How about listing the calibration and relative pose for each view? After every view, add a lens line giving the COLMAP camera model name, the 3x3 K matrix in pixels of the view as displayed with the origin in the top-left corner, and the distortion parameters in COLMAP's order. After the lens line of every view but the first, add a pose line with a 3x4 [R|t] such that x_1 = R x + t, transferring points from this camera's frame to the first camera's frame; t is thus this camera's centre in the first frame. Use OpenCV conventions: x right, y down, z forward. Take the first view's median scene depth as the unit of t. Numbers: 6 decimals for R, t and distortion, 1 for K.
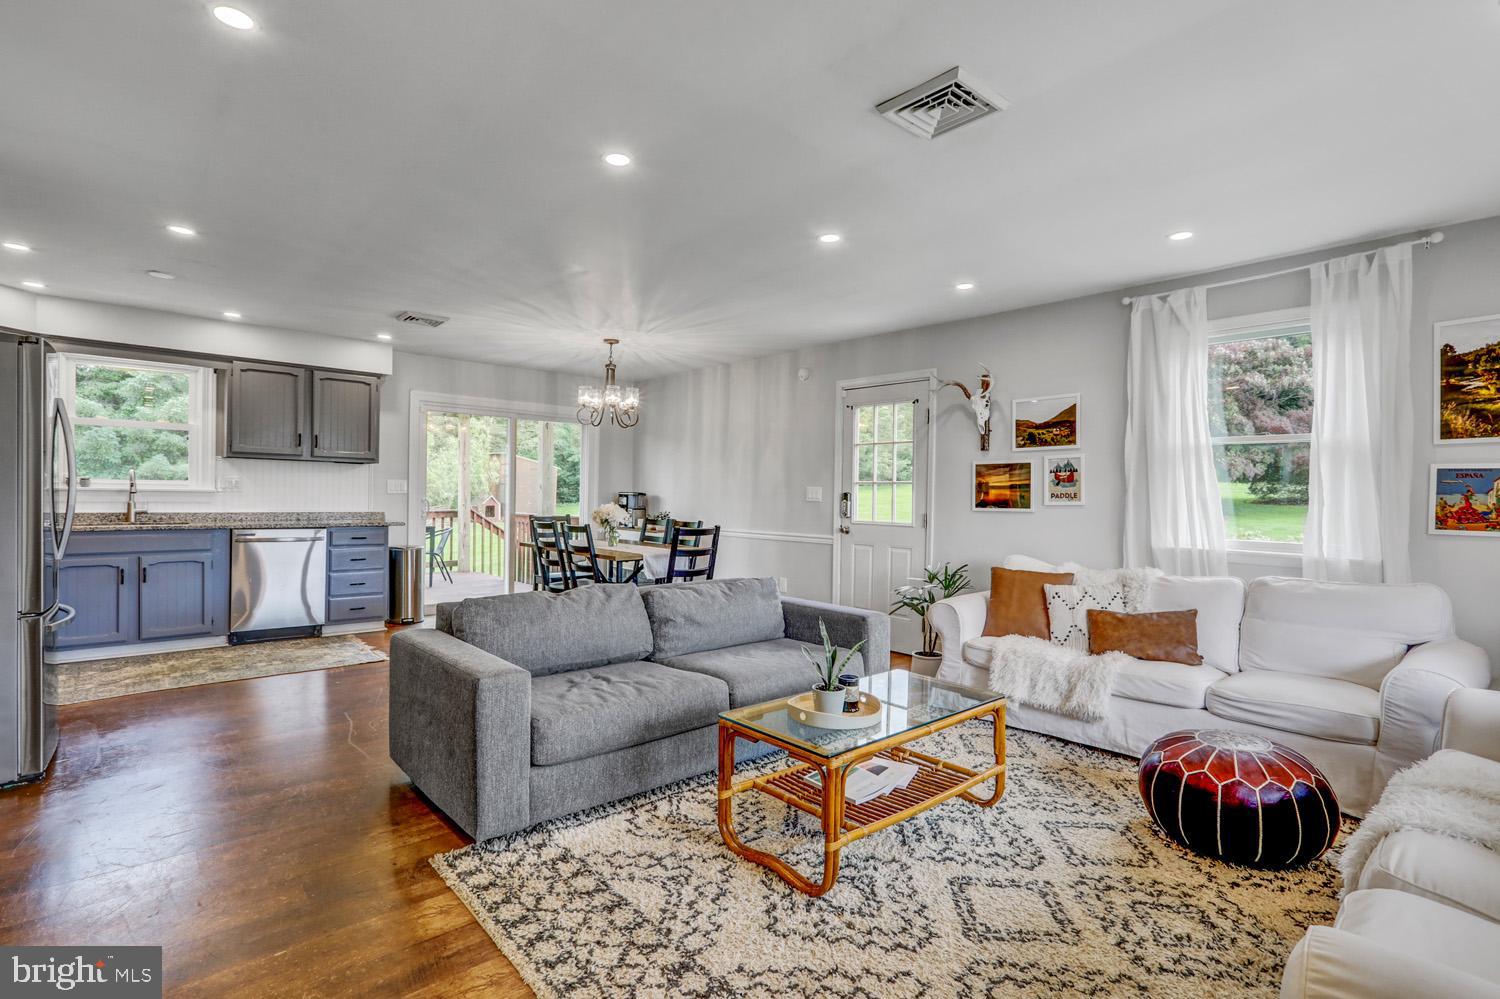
lens RADIAL K [[719.4, 0, 750.0], [0, 719.4, 499.5], [0, 0, 1]] dist [-0.003015, 0.001283]
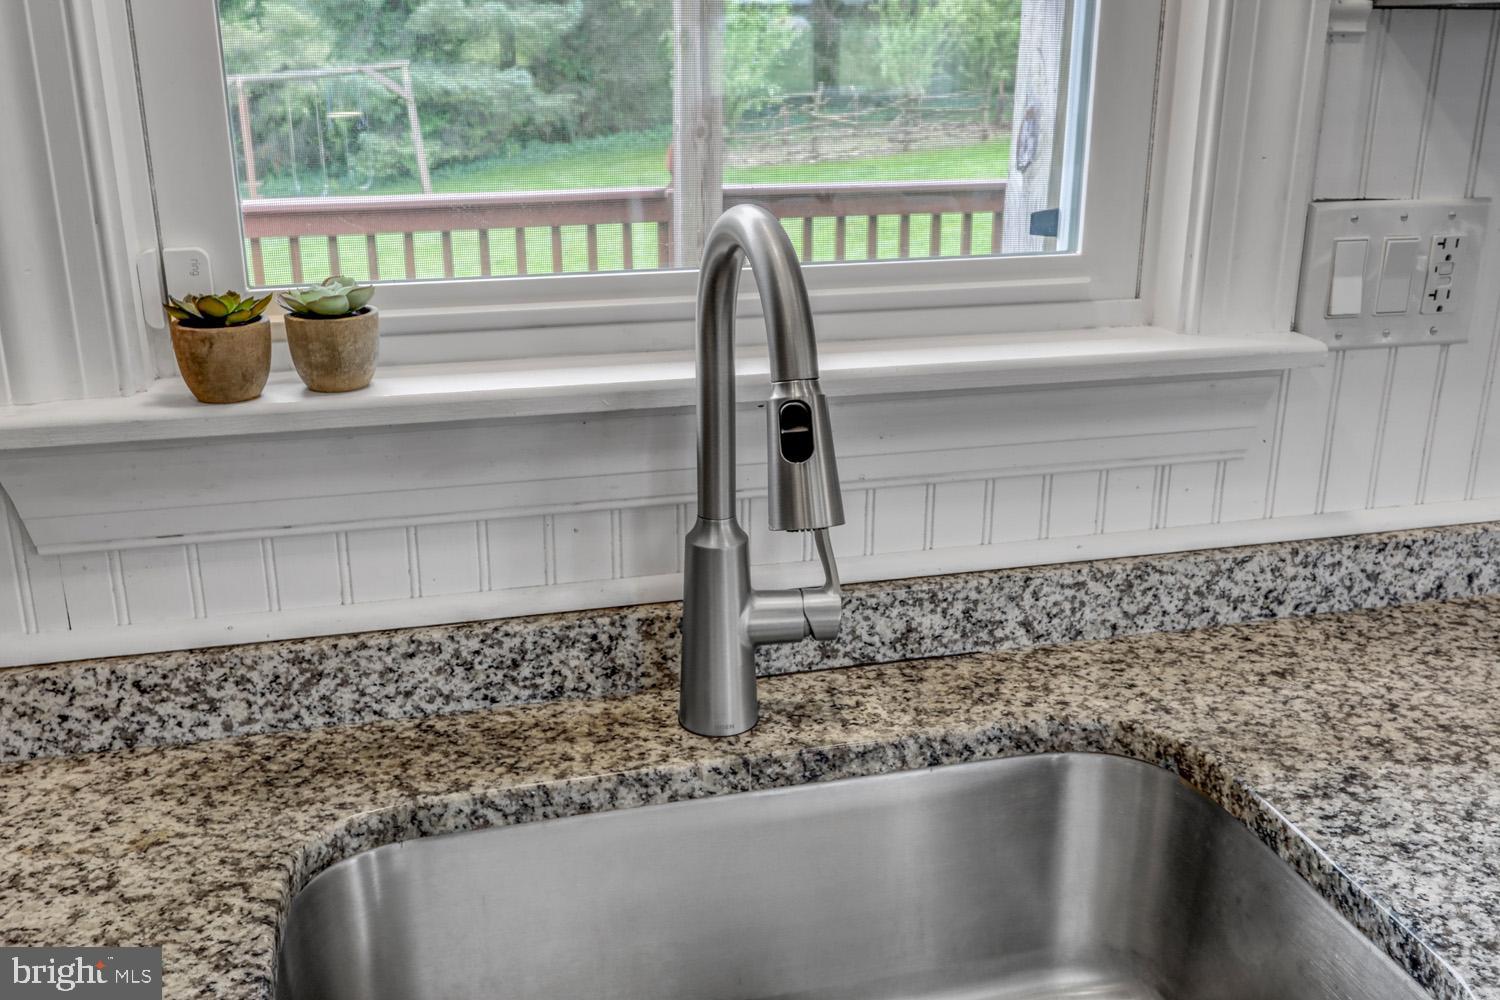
lens RADIAL K [[1389.0, 0, 750.0], [0, 1389.0, 500.0], [0, 0, 1]] dist [0.001578, 0.002635]
pose [[0.889657, 0.122740, -0.439825, -0.847124], [0.013804, 0.955528, 0.294576, -0.059994], [0.456422, -0.268143, 0.848398, 0.923953]]
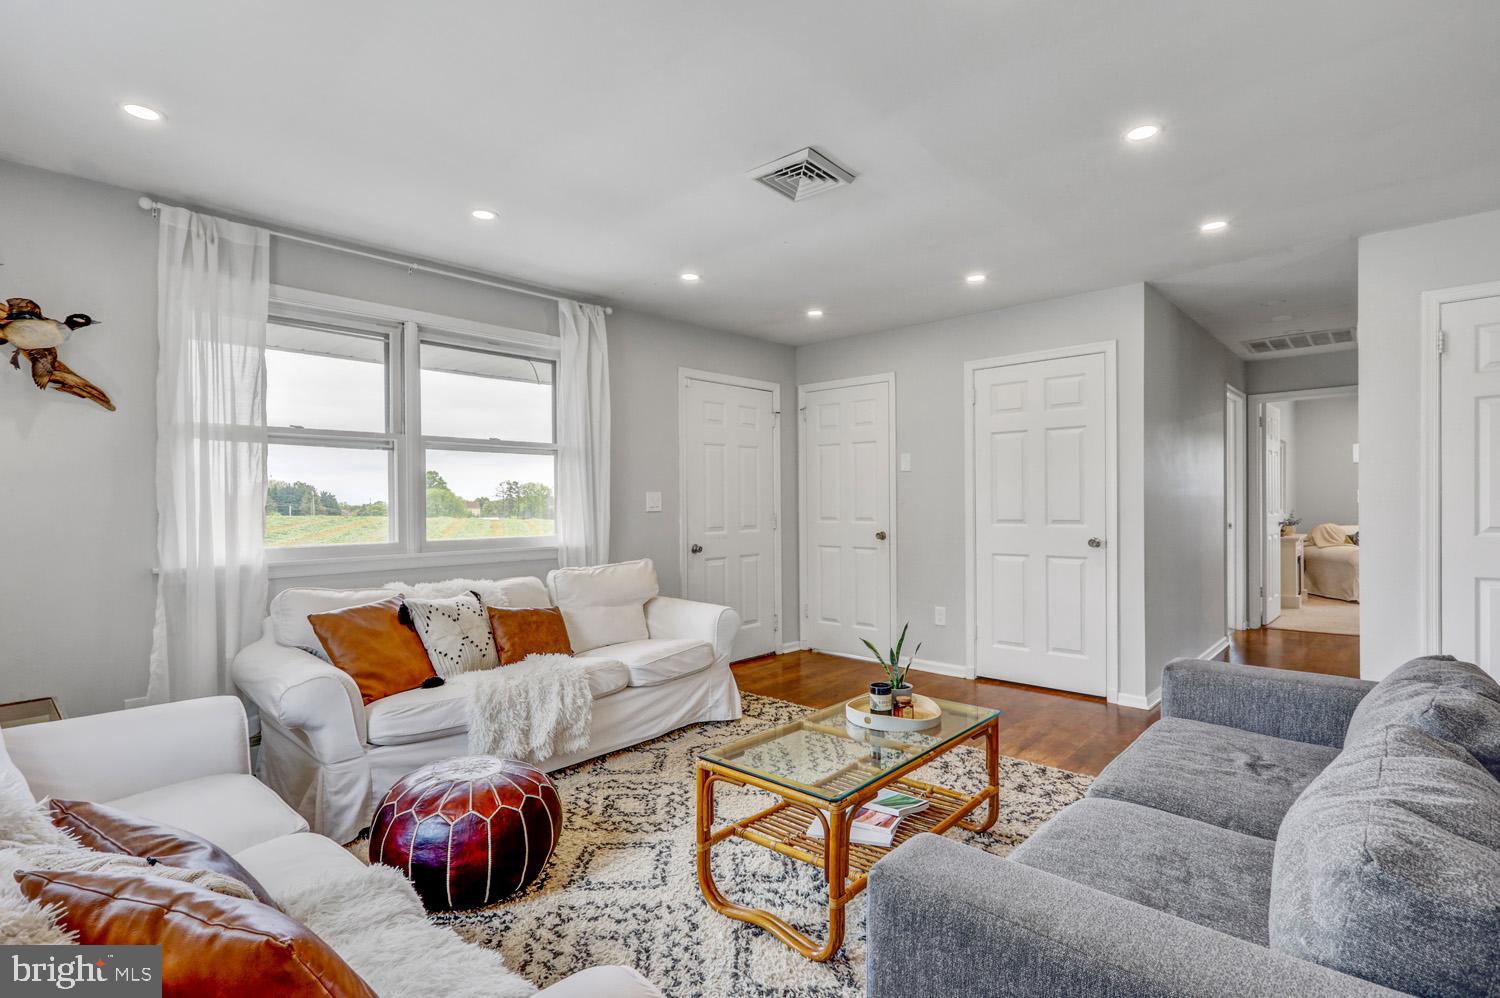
lens RADIAL K [[719.4, 0, 750.0], [0, 719.4, 499.0], [0, 0, 1]] dist [-0.003015, 0.001283]
pose [[-0.994552, -0.008028, -0.103933, 0.218479], [-0.008458, 0.999957, 0.003695, -0.006183], [0.103899, 0.004554, -0.994577, 1.022846]]
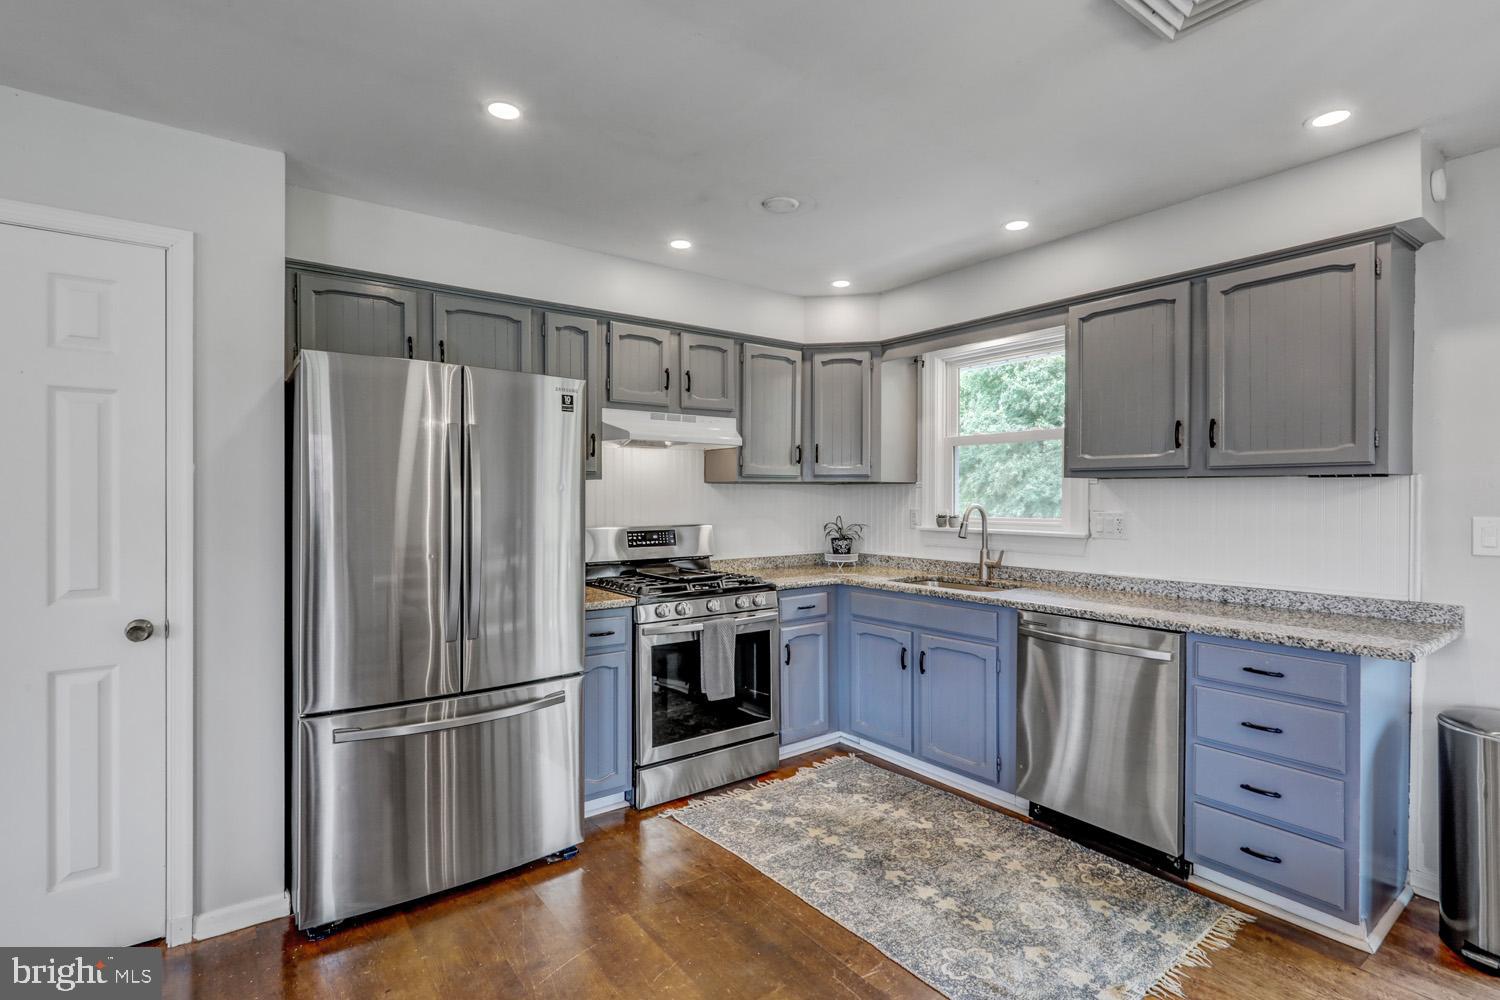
lens RADIAL K [[716.2, 0, 751.3], [0, 716.2, 492.7], [0, 0, 1]] dist [-0.003741, -0.000112]
pose [[-0.082584, -0.022273, -0.996335, -0.165209], [-0.011038, 0.999709, -0.021434, -0.037588], [0.996523, 0.009227, -0.082806, 0.909068]]
